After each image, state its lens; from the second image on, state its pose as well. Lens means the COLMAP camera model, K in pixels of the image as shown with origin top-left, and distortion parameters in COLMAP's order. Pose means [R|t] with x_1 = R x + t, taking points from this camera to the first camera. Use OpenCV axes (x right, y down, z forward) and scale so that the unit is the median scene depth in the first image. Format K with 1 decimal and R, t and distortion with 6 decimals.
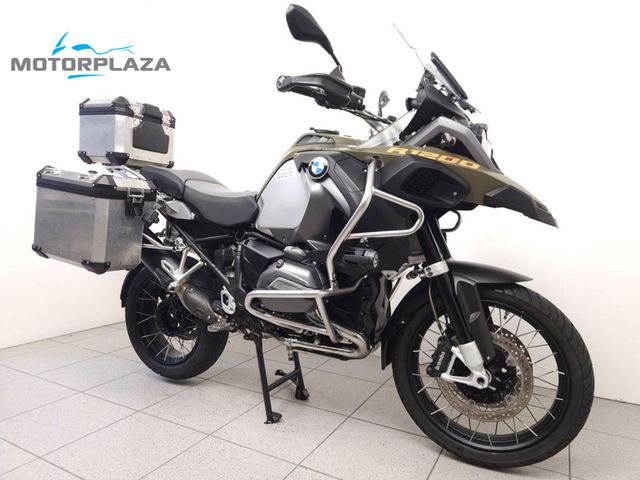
lens RADIAL K [[423.0, 0, 317.5], [0, 423.0, 236.0], [0, 0, 1]] dist [0.023687, 0.000136]
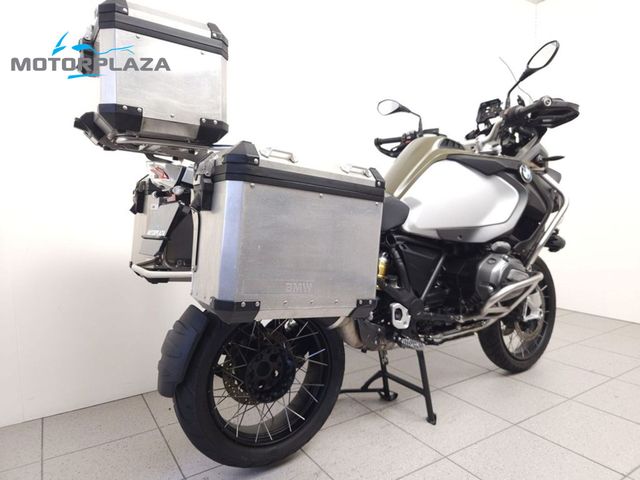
lens RADIAL K [[423.0, 0, 321.1], [0, 423.0, 237.8], [0, 0, 1]] dist [0.023687, 0.000136]
pose [[0.528251, -0.083923, 0.844931, -1.320967], [0.081128, 0.995539, 0.048162, -0.082632], [-0.845204, 0.043106, 0.532703, 0.840138]]
